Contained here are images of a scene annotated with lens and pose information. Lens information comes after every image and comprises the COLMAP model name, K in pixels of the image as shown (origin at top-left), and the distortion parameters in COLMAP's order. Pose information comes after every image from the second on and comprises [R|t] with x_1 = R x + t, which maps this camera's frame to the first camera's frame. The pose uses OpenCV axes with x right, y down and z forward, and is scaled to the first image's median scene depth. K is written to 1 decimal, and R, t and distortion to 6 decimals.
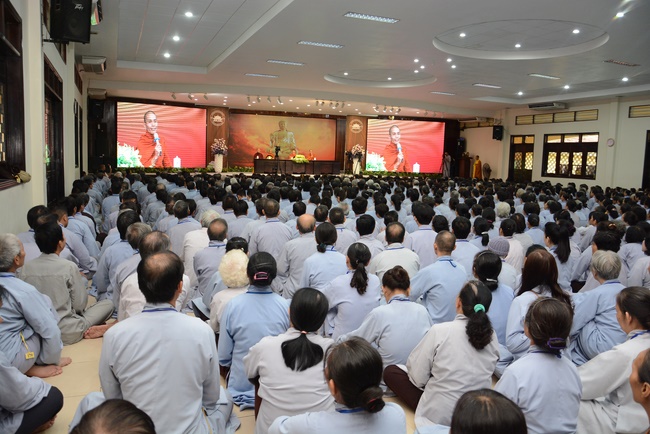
lens RADIAL K [[504.8, 0, 325.0], [0, 504.8, 217.0], [0, 0, 1]] dist [-0.096523, 0.012514]
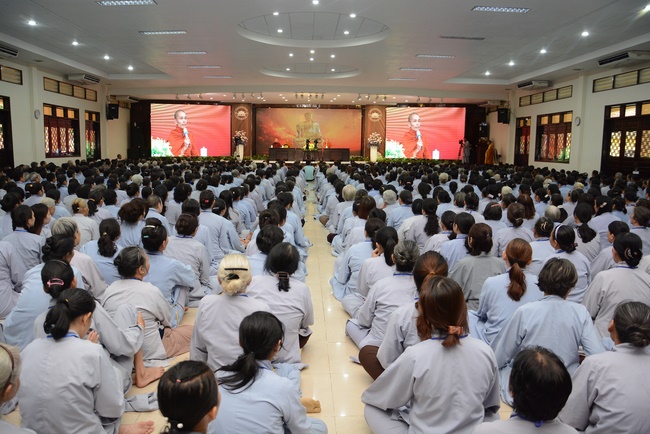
lens RADIAL K [[504.8, 0, 325.0], [0, 504.8, 217.0], [0, 0, 1]] dist [-0.096523, 0.012514]
pose [[0.934620, 0.029462, -0.354426, 0.384330], [-0.024249, 0.999523, 0.019142, 0.014425], [0.354820, -0.009296, 0.934888, -0.010159]]
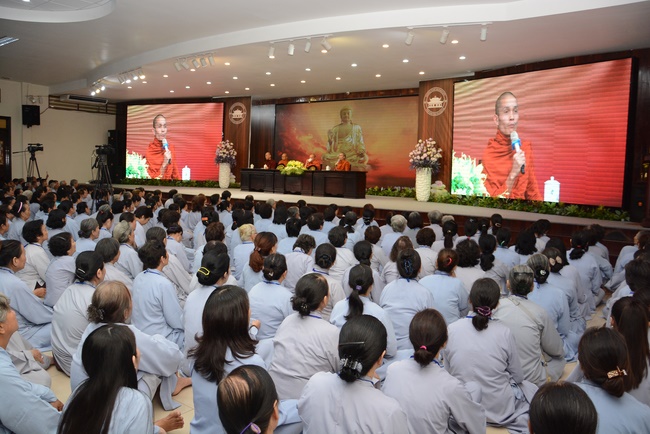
lens RADIAL K [[504.8, 0, 325.0], [0, 504.8, 217.0], [0, 0, 1]] dist [-0.096523, 0.012514]
pose [[0.499969, 0.066137, -0.863514, 0.488688], [-0.113891, 0.993441, 0.010146, -0.071395], [0.858522, 0.093274, 0.504222, 0.766389]]
